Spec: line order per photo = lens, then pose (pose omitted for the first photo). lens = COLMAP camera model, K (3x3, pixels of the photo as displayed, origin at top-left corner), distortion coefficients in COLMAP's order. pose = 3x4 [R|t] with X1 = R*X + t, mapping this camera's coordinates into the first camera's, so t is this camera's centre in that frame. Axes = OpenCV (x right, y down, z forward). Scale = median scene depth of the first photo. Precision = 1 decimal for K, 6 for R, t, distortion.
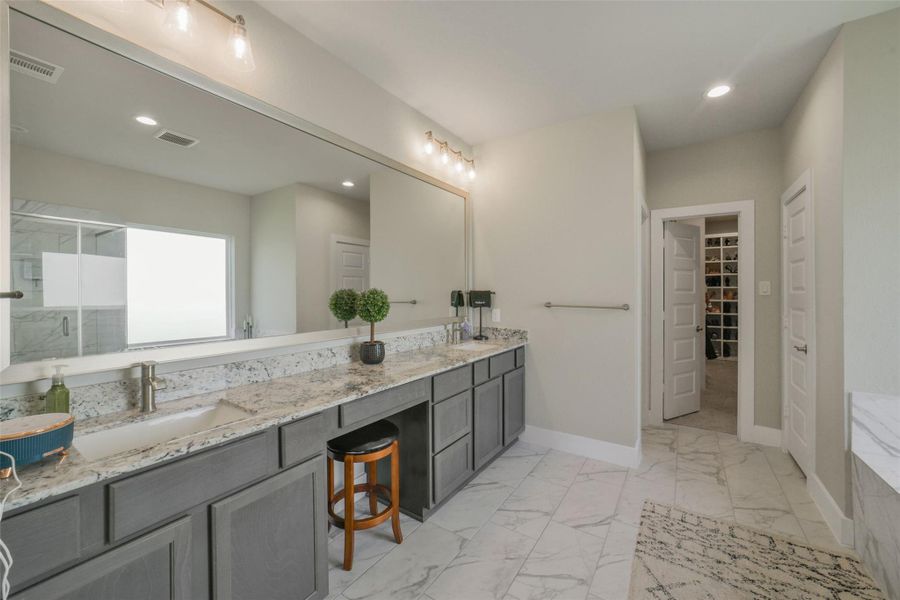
lens RADIAL K [[352.0, 0, 454.9], [0, 352.0, 298.0], [0, 0, 1]] dist [-0.032126, 0.008597]
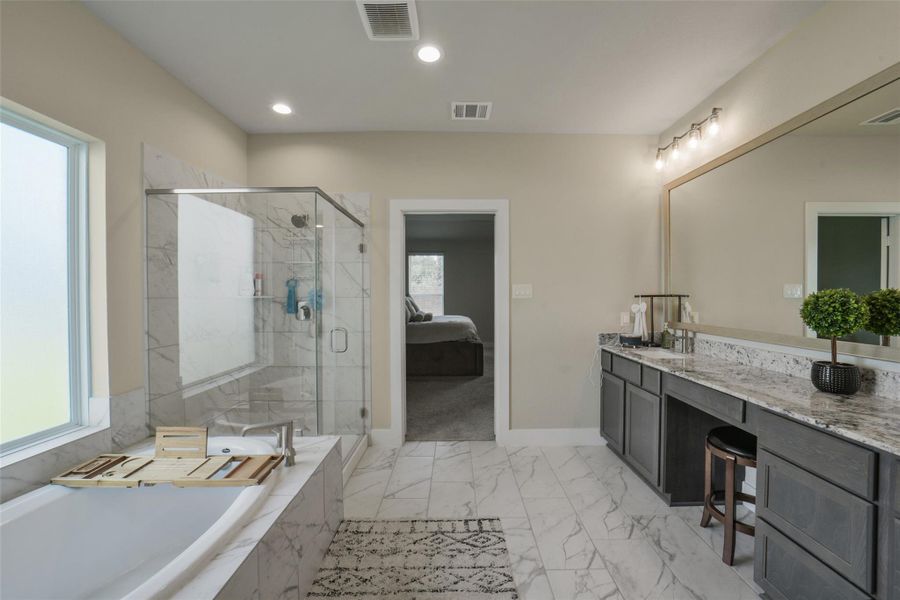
lens RADIAL K [[352.0, 0, 454.9], [0, 352.0, 298.0], [0, 0, 1]] dist [-0.032126, 0.008597]
pose [[-0.835881, 0.005197, -0.548886, 0.872293], [-0.008522, 0.999712, 0.022443, -0.021292], [0.548845, 0.023438, -0.835596, 1.235983]]
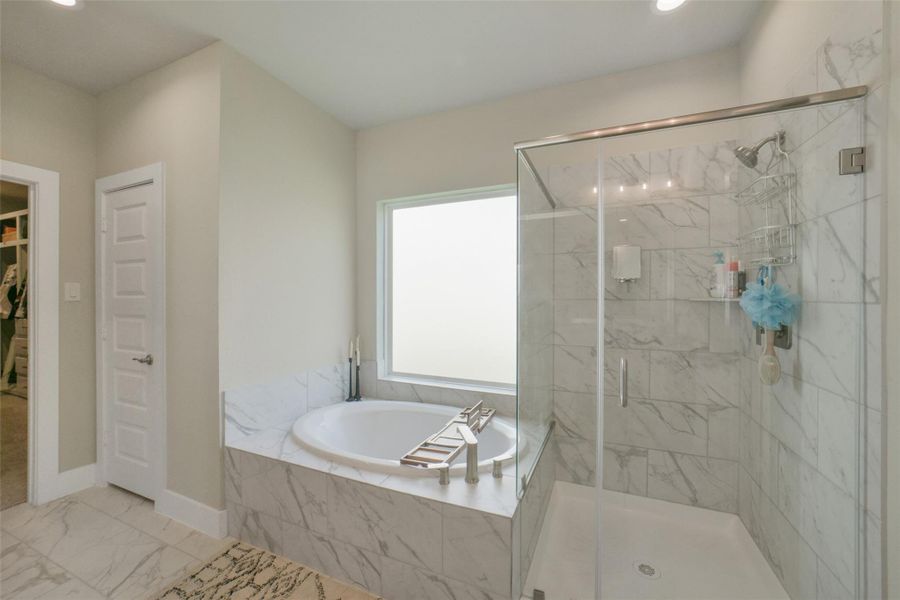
lens RADIAL K [[352.0, 0, 454.9], [0, 352.0, 298.0], [0, 0, 1]] dist [-0.032126, 0.008597]
pose [[-0.178075, -0.001553, 0.984016, -0.024313], [0.015878, 0.999864, 0.004452, -0.006167], [-0.983889, 0.016417, -0.178026, 0.427461]]
